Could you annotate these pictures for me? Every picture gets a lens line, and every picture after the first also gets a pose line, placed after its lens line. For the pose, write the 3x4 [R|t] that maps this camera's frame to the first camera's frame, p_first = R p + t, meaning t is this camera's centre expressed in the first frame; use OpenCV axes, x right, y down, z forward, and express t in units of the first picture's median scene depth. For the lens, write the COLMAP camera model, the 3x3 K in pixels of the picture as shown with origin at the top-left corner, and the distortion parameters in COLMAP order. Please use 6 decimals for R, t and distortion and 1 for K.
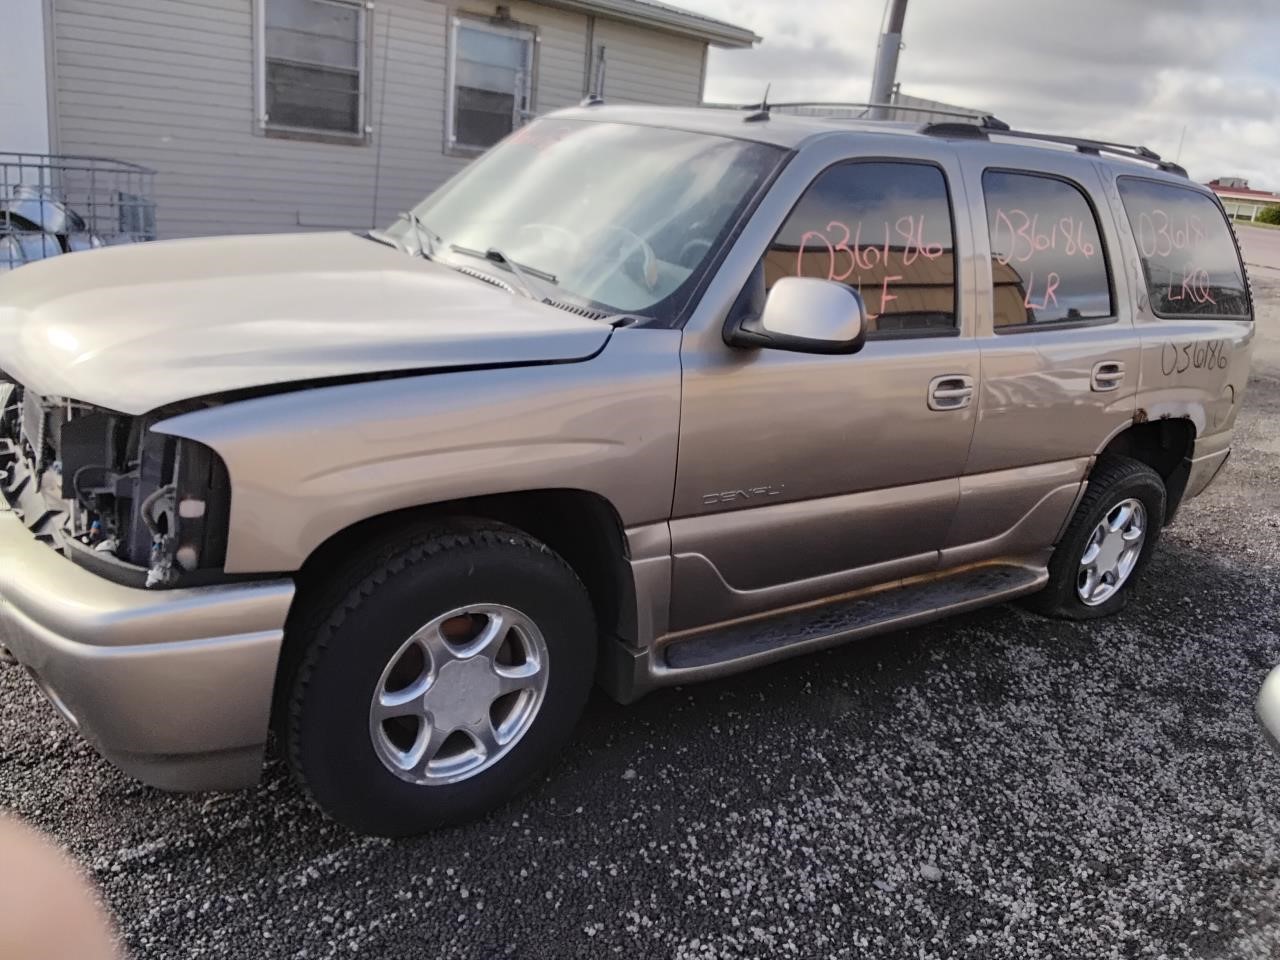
lens RADIAL K [[1040.9, 0, 640.0], [0, 1040.9, 480.0], [0, 0, 1]] dist [0.130212, -0.219081]
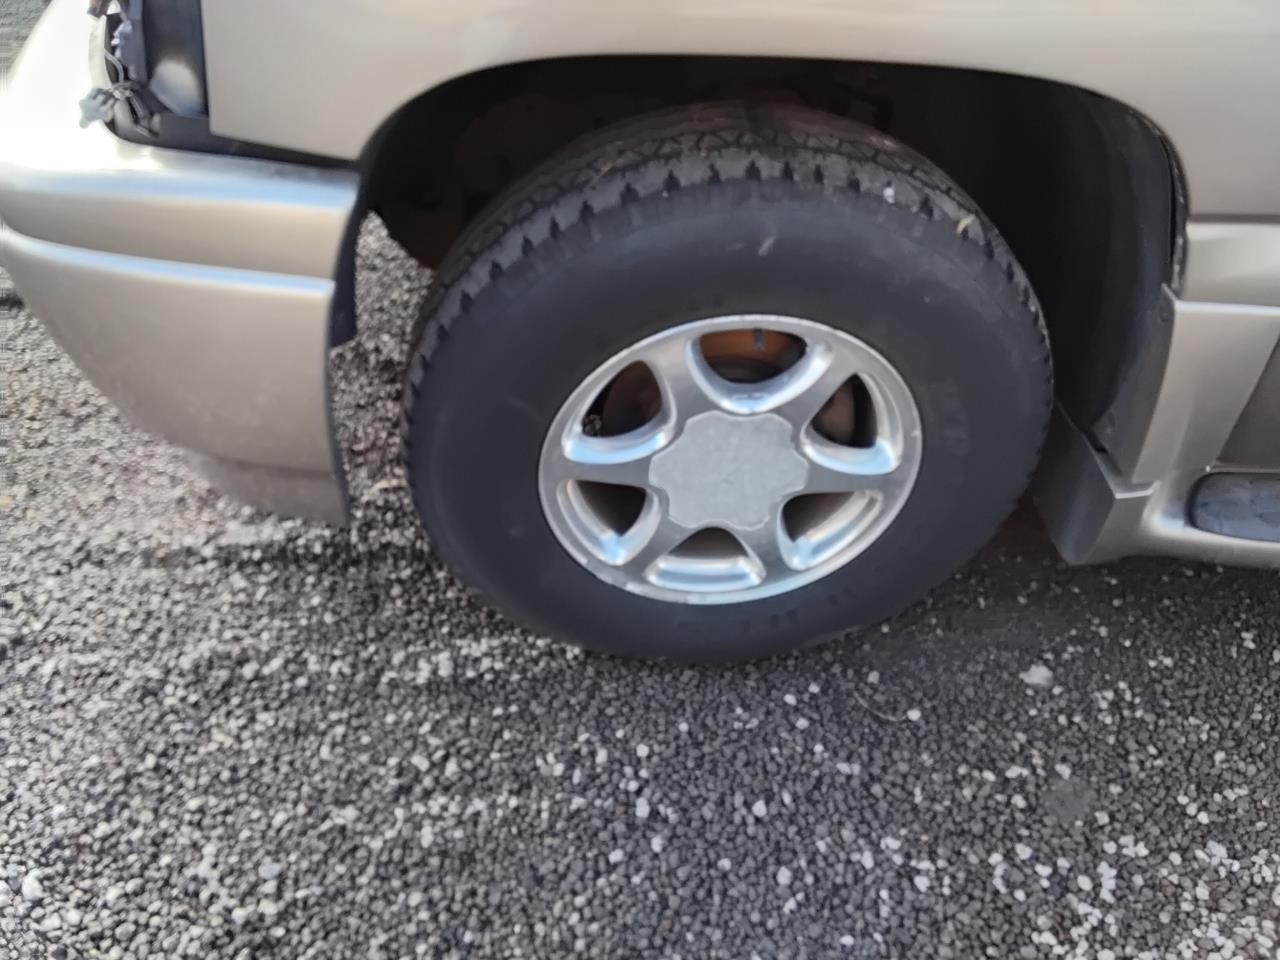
lens RADIAL K [[1040.9, 0, 640.0], [0, 1040.9, 480.0], [0, 0, 1]] dist [0.130212, -0.219081]
pose [[0.855372, 0.327987, -0.400952, 0.000370], [-0.158527, 0.902624, 0.400173, 0.008580], [0.493161, -0.278735, 0.824075, 0.556053]]
